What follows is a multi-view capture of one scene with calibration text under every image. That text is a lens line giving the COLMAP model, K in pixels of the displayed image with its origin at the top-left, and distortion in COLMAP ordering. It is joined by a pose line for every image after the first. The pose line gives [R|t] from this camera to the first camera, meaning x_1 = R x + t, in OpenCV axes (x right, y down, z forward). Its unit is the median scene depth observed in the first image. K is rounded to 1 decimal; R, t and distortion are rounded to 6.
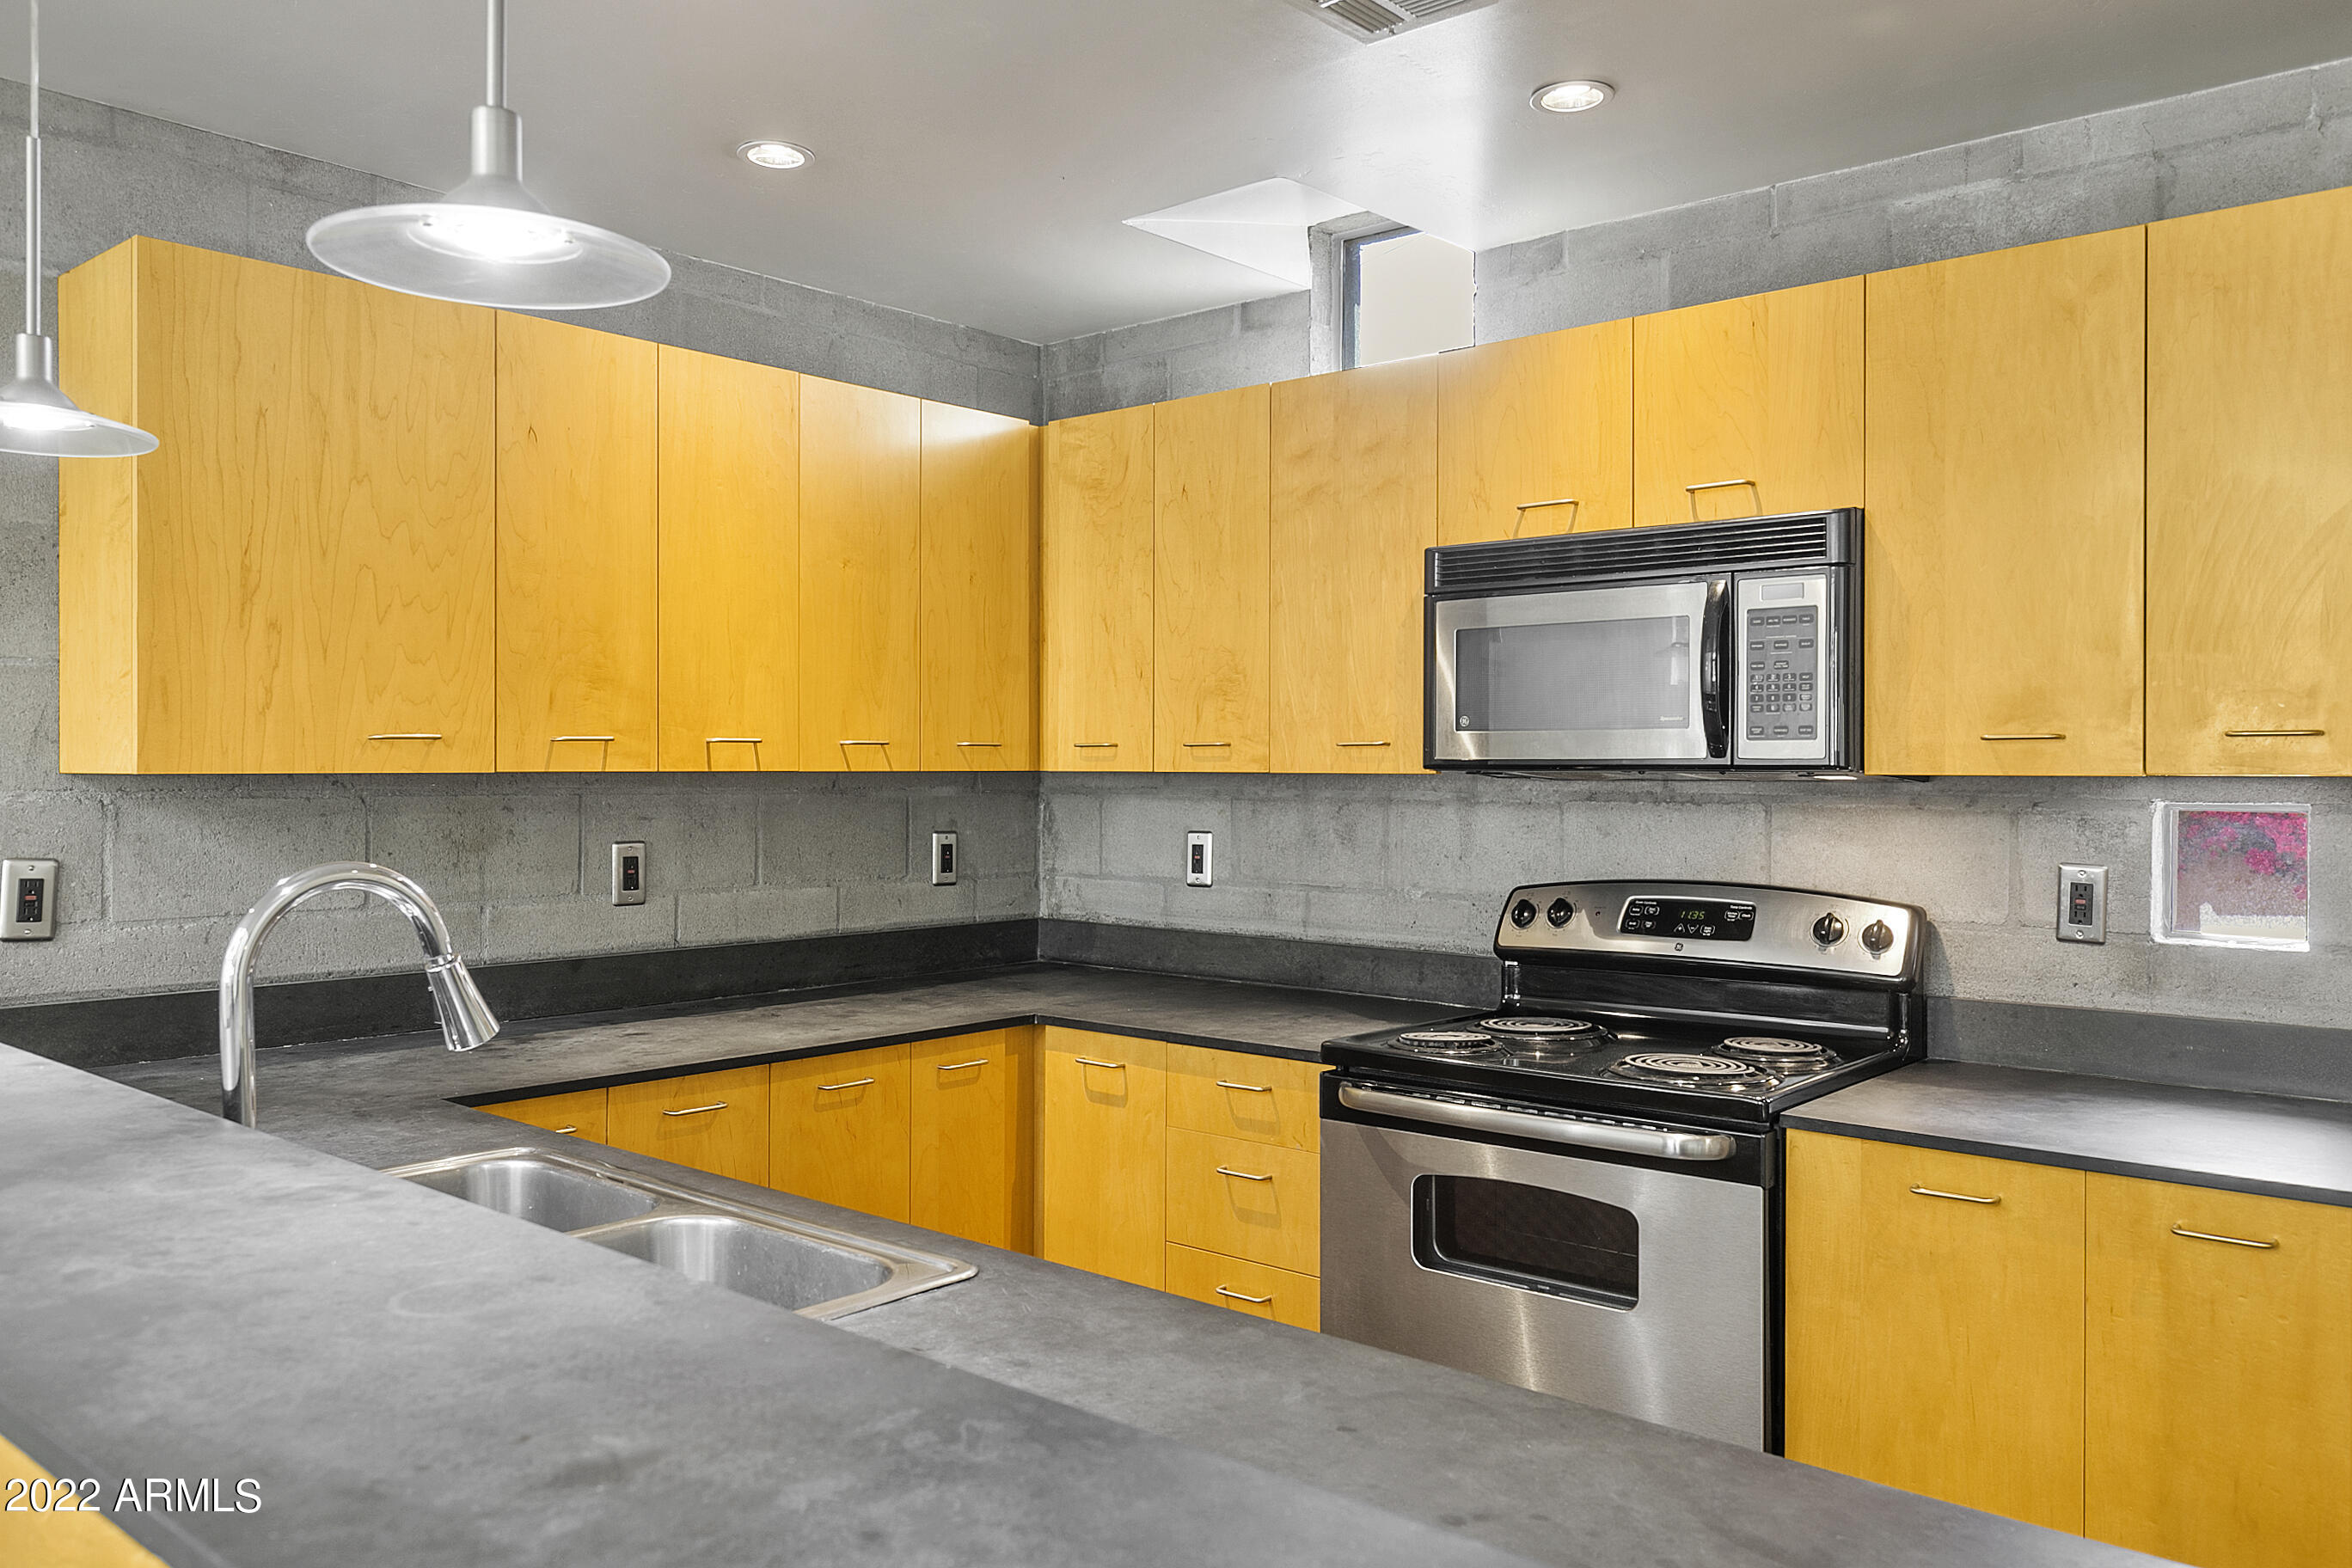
lens RADIAL K [[1723.1, 0, 1176.0], [0, 1723.1, 775.2], [0, 0, 1]] dist [0.002605, -0.002864]
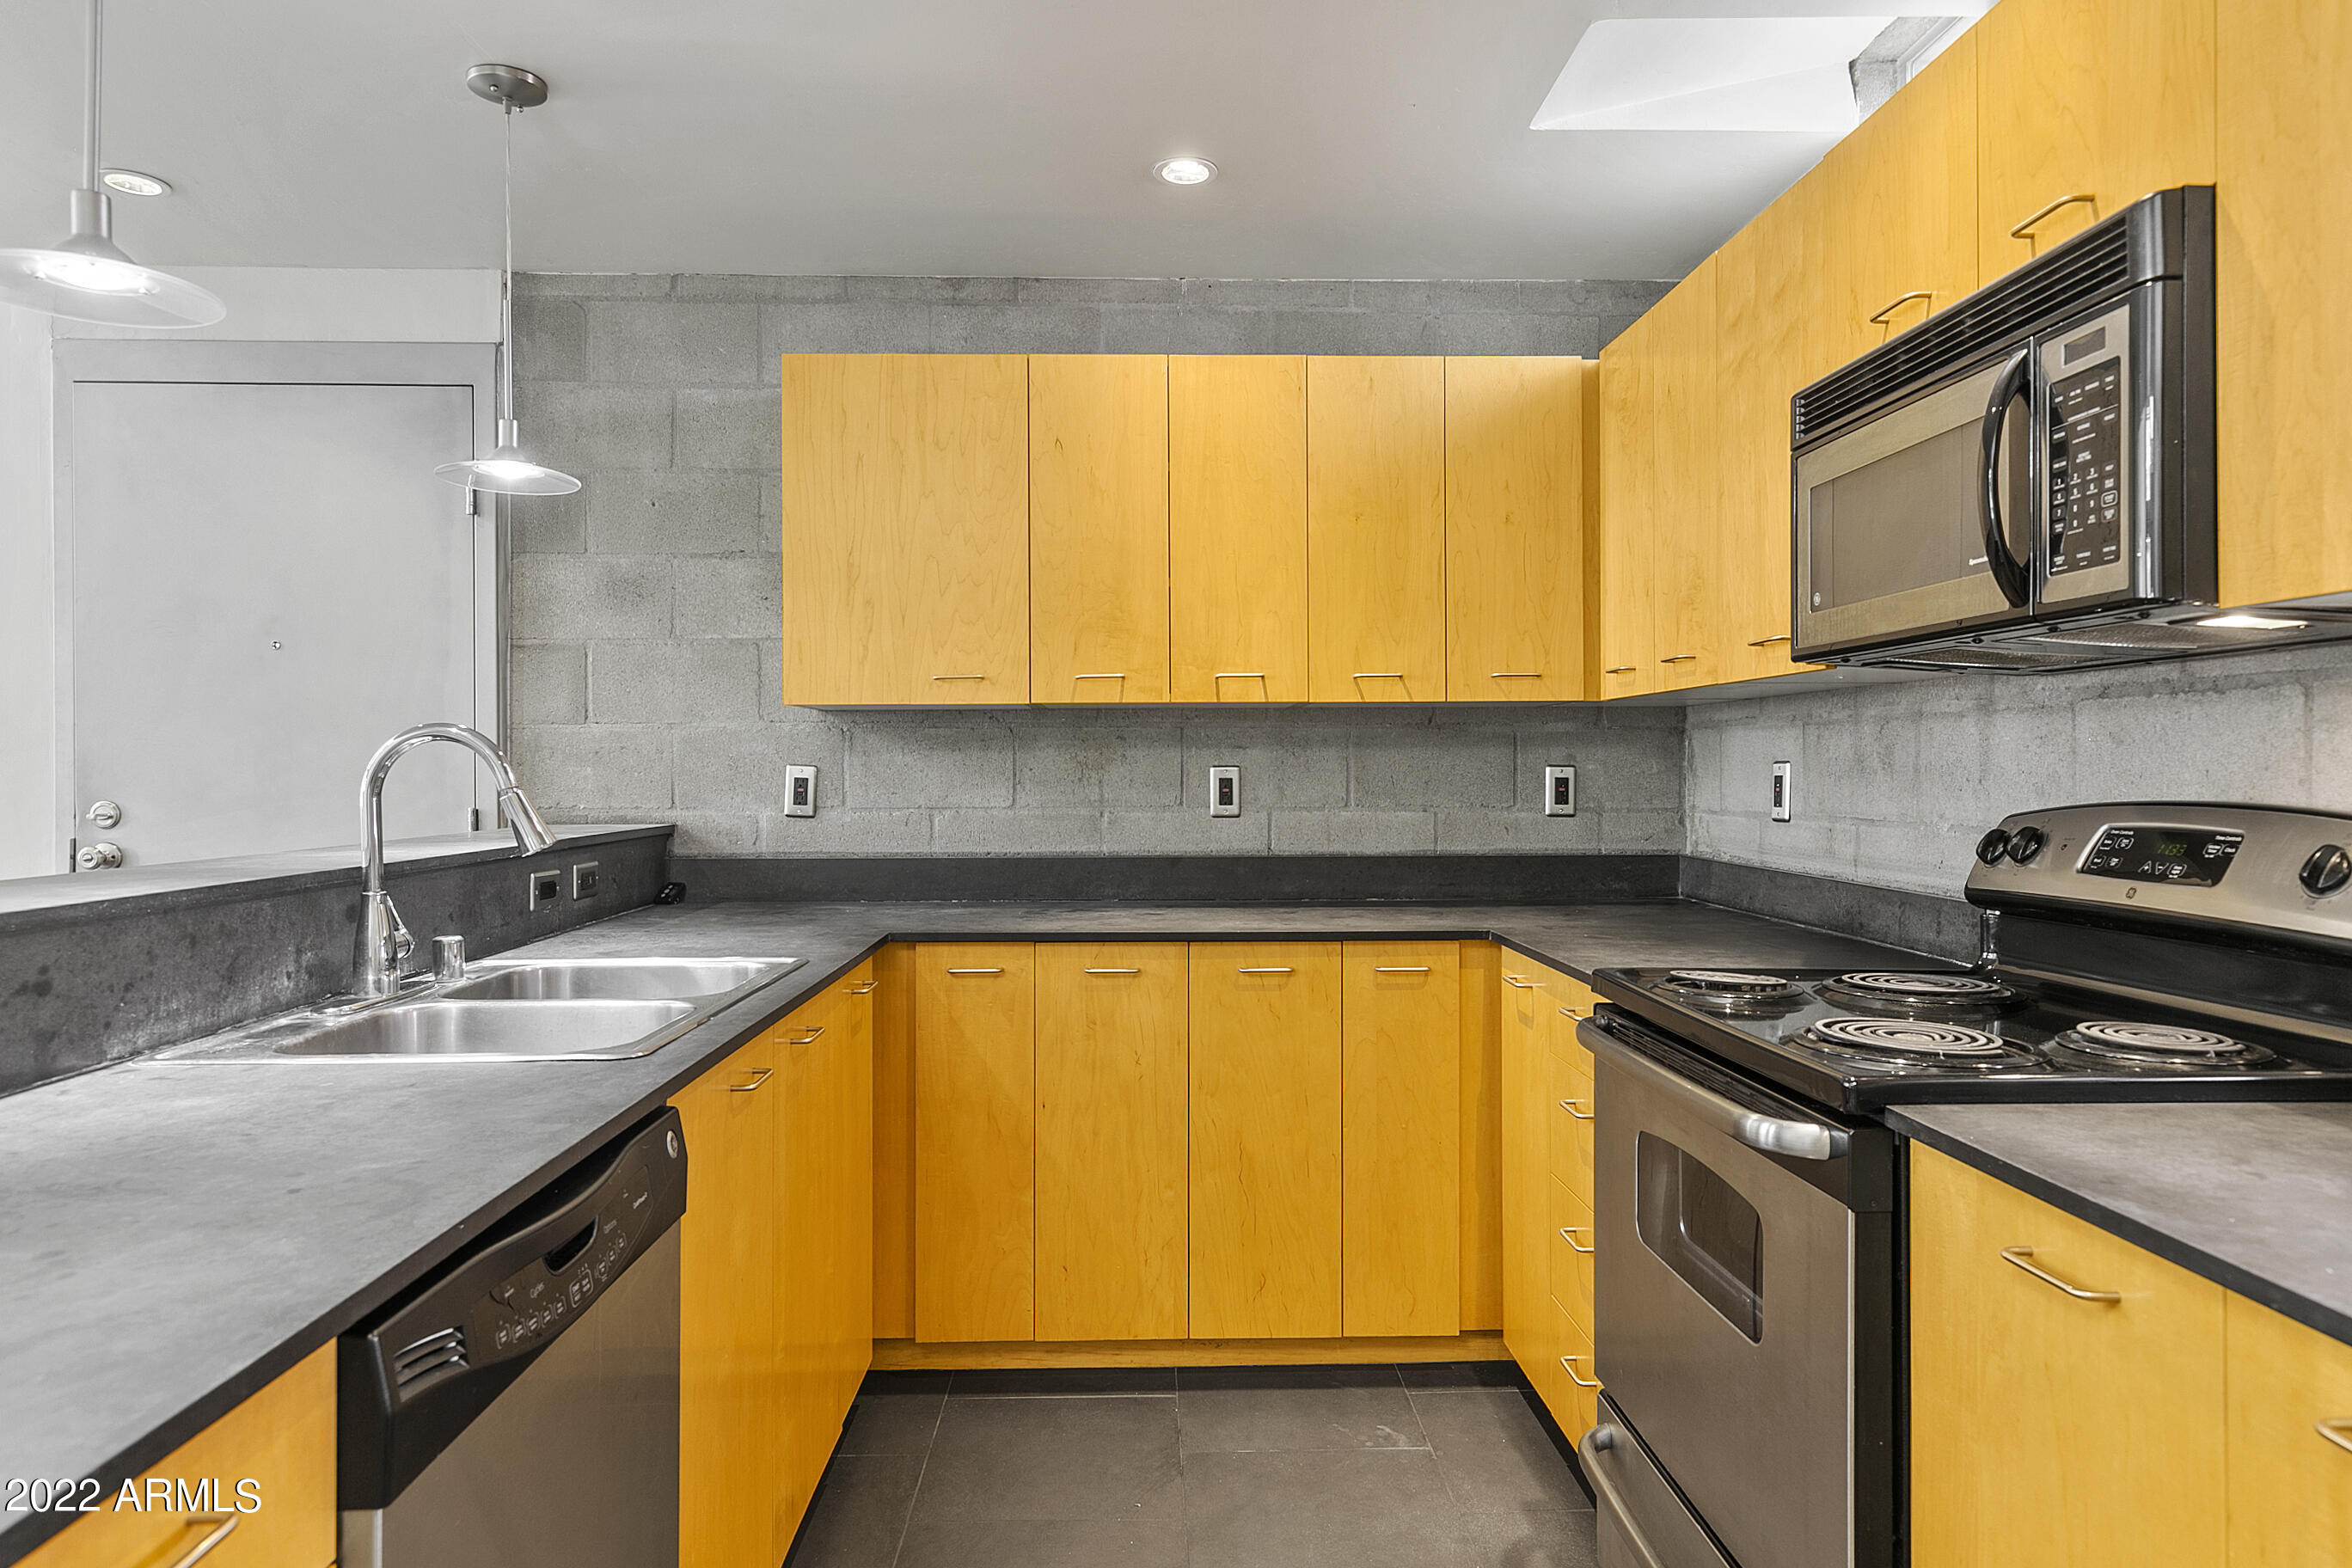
lens RADIAL K [[1407.4, 0, 1181.8], [0, 1407.4, 768.1], [0, 0, 1]] dist [-0.001375, 0.003357]
pose [[0.681345, -0.005516, -0.731942, 0.446048], [0.002491, 0.999983, -0.005218, 0.050778], [0.731958, 0.001732, 0.681347, 0.326874]]
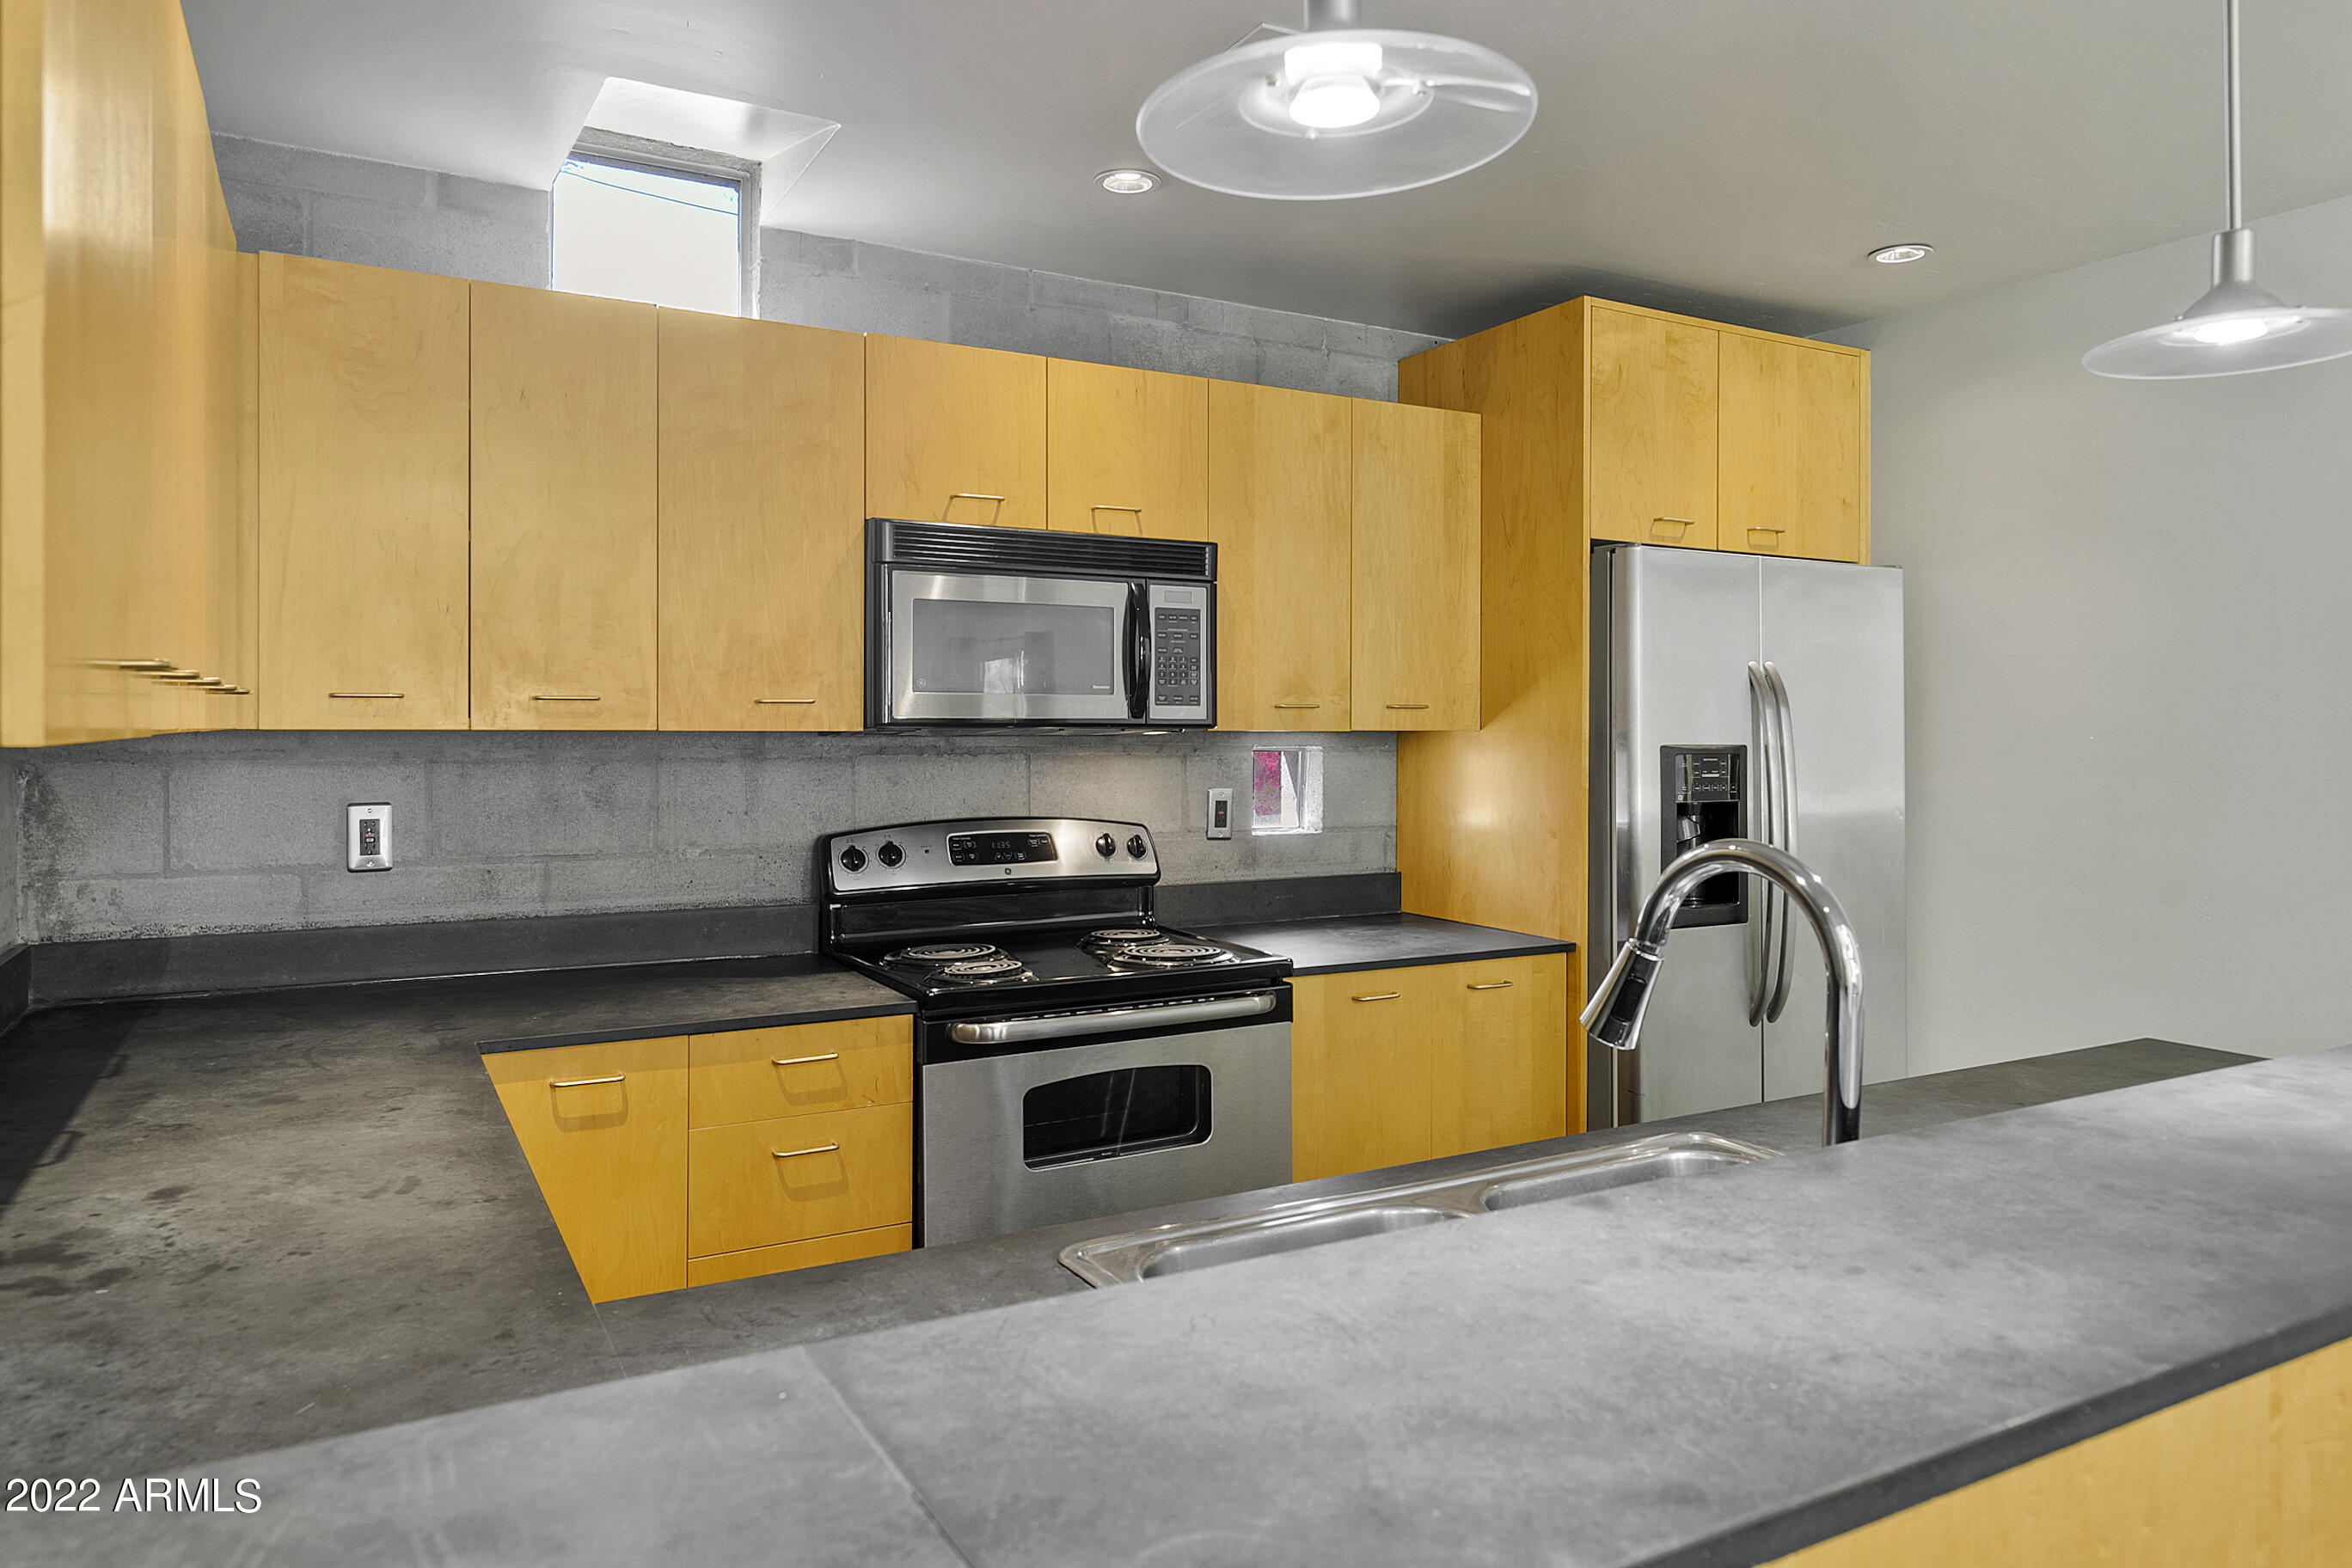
lens RADIAL K [[1509.3, 0, 1171.0], [0, 1509.3, 732.8], [0, 0, 1]] dist [0.002520, -0.002149]
pose [[0.345607, -0.006371, 0.938358, -0.673762], [0.001607, 0.999980, 0.006198, -0.005615], [-0.938378, -0.000635, 0.345610, 0.517755]]
